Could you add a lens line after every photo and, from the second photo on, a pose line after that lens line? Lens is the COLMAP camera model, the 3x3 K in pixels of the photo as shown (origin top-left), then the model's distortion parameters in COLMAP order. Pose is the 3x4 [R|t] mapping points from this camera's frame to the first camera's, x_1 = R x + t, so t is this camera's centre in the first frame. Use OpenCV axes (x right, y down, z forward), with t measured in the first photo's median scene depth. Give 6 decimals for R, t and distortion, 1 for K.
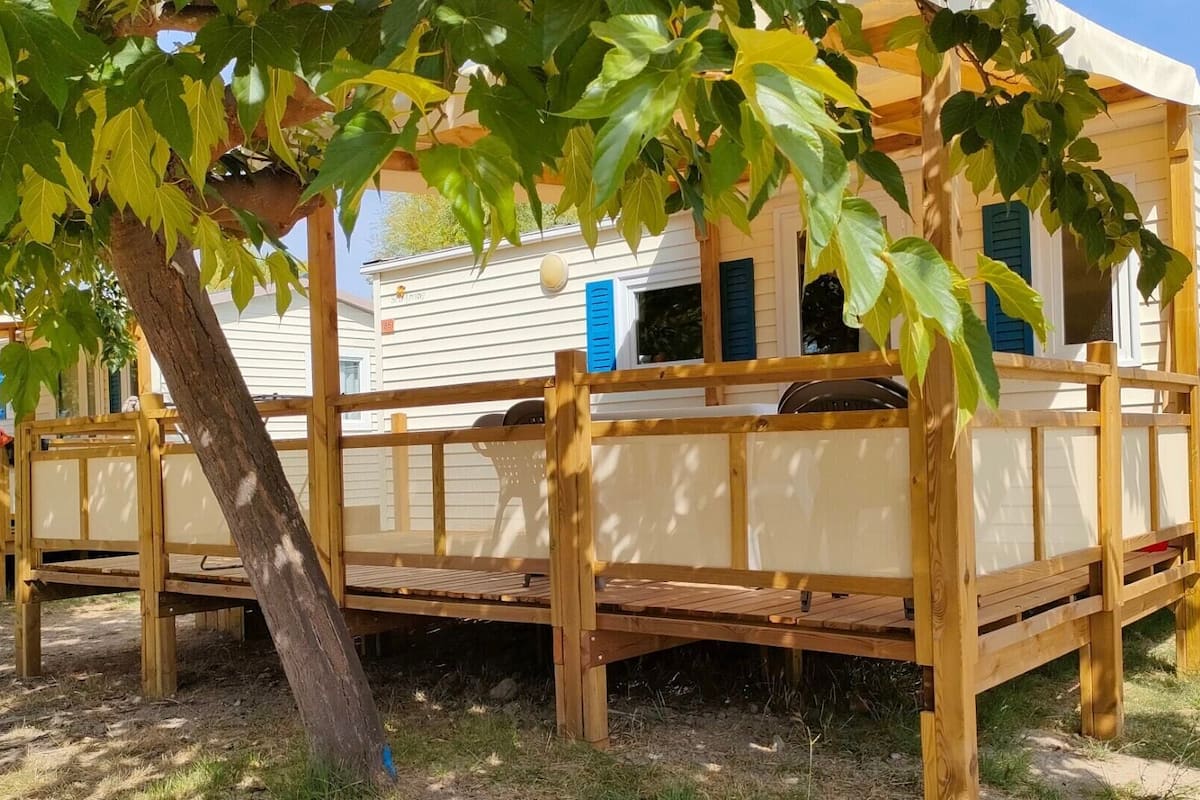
lens RADIAL K [[1319.4, 0, 600.0], [0, 1319.4, 400.0], [0, 0, 1]] dist [0.045155, -0.022088]
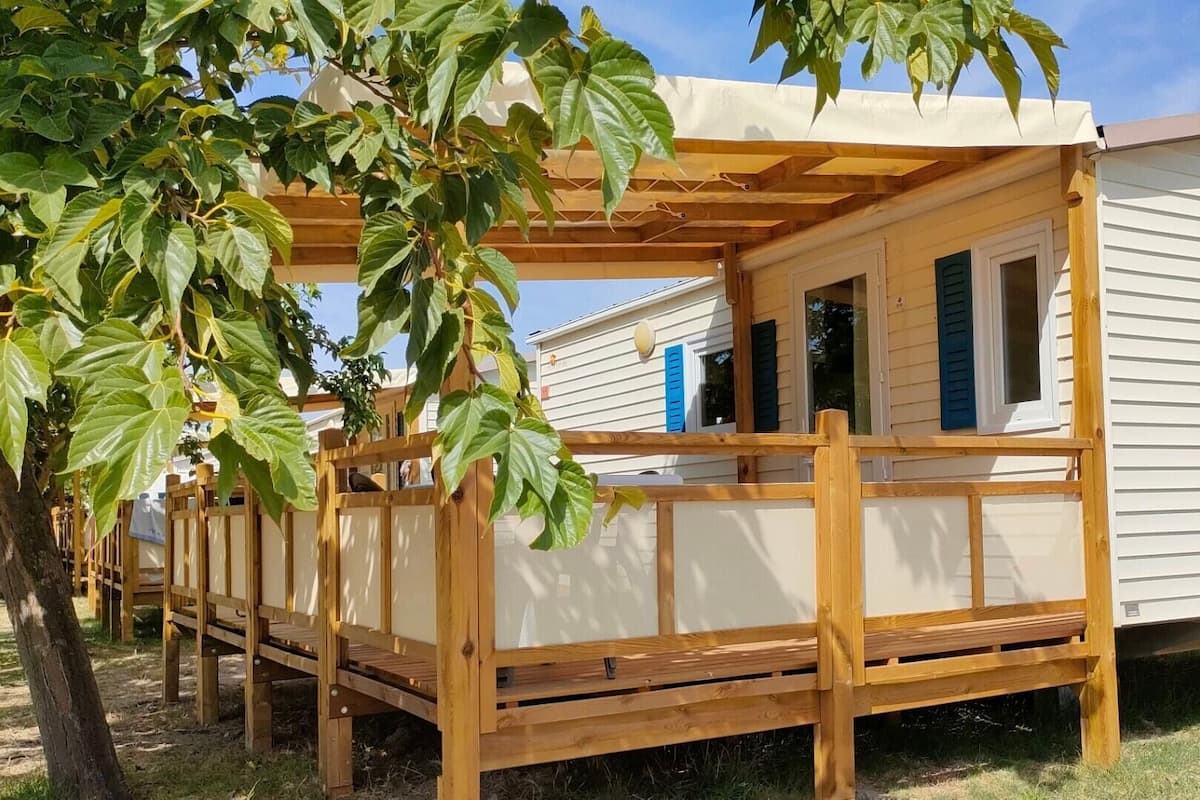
lens RADIAL K [[1319.4, 0, 600.0], [0, 1319.4, 400.0], [0, 0, 1]] dist [0.045155, -0.022088]
pose [[0.933674, -0.026929, -0.357110, 0.335706], [0.014055, 0.999156, -0.038599, -0.009871], [0.357848, 0.031020, 0.933264, 0.020845]]
